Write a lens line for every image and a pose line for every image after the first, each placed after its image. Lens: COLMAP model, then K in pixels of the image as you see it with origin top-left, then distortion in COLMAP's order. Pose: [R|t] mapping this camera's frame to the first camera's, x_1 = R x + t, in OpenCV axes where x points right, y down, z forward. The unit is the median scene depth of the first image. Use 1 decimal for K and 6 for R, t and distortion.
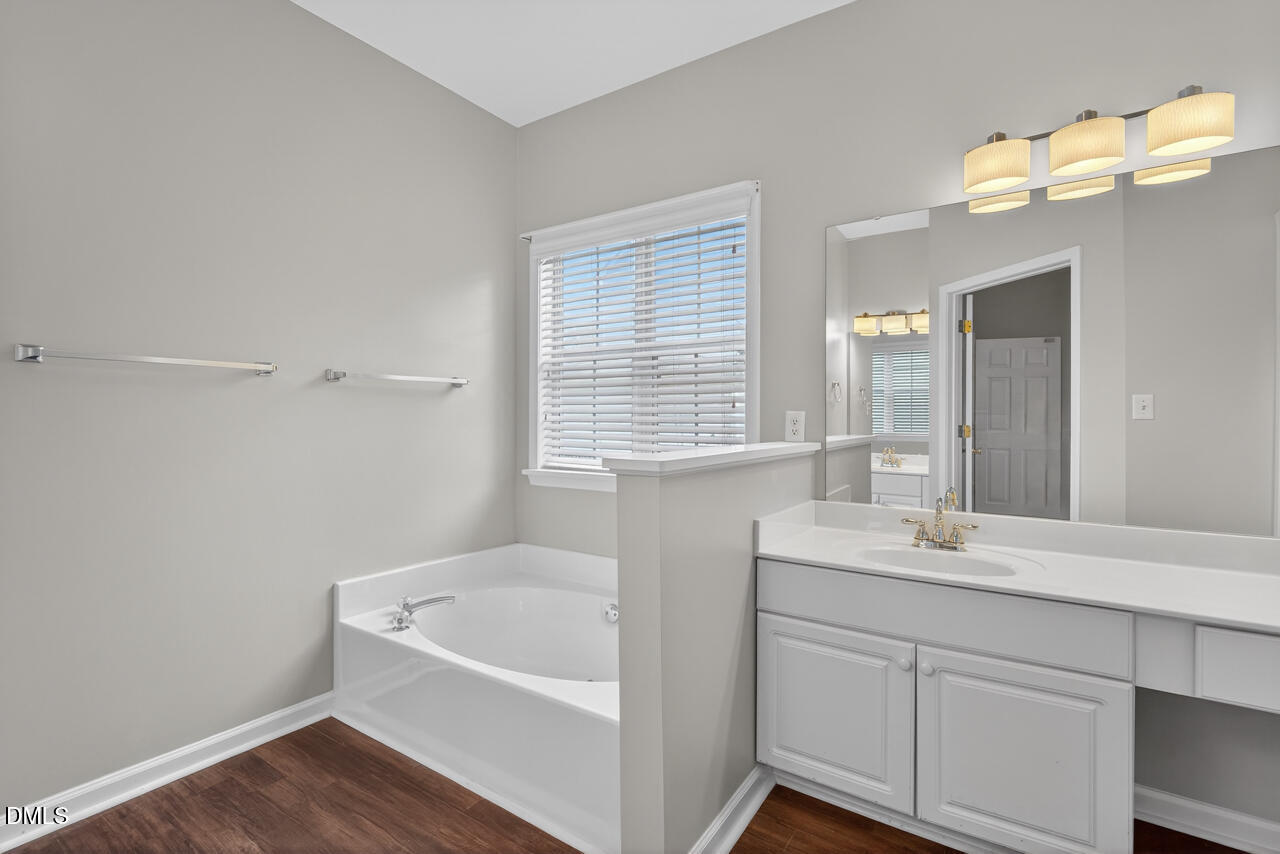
lens RADIAL K [[584.5, 0, 644.2], [0, 584.5, 422.5], [0, 0, 1]] dist [0.004814, -0.004652]
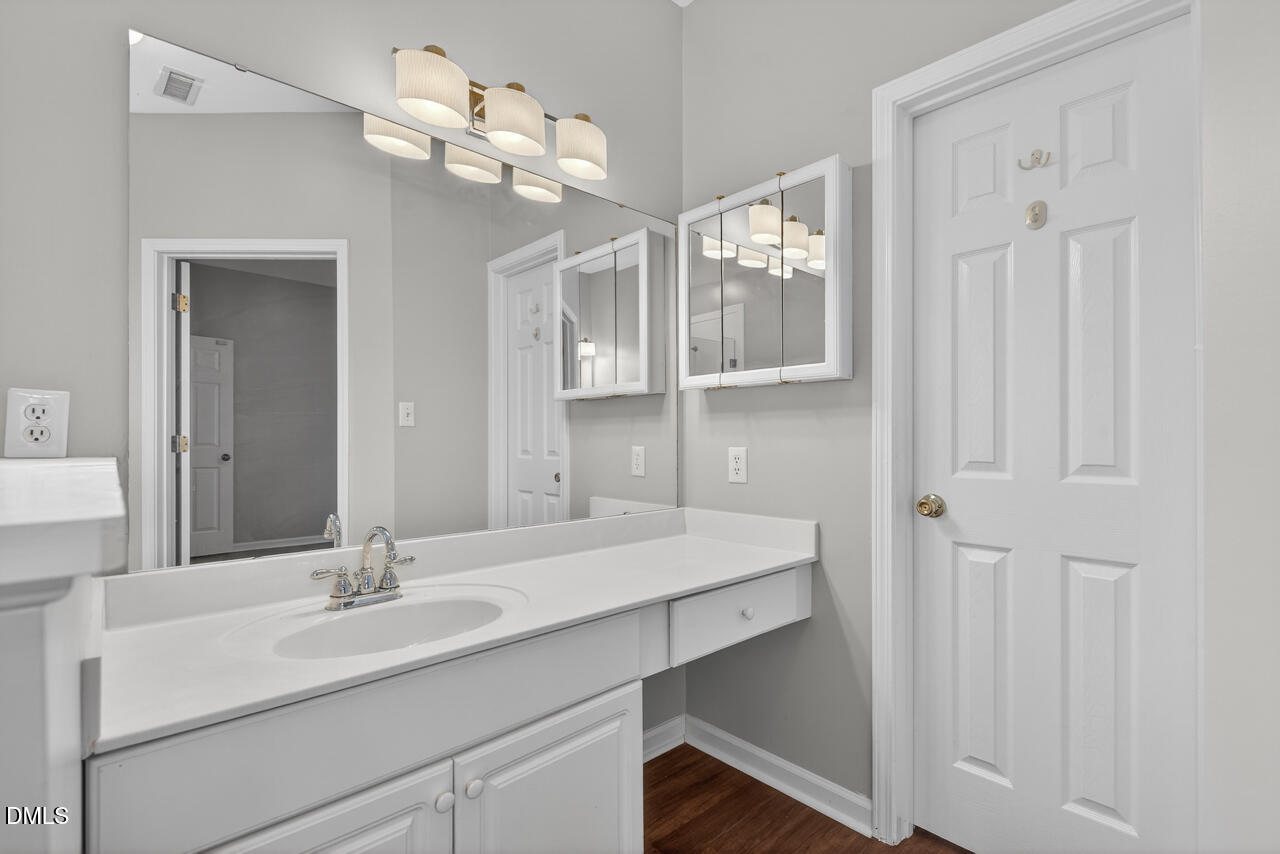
lens RADIAL K [[586.2, 0, 638.2], [0, 586.2, 436.1], [0, 0, 1]] dist [0.001861, -0.000208]
pose [[0.235007, -0.001214, 0.971993, -0.083823], [0.009372, 0.999956, -0.001017, 0.023780], [-0.971949, 0.009349, 0.235008, 0.508491]]
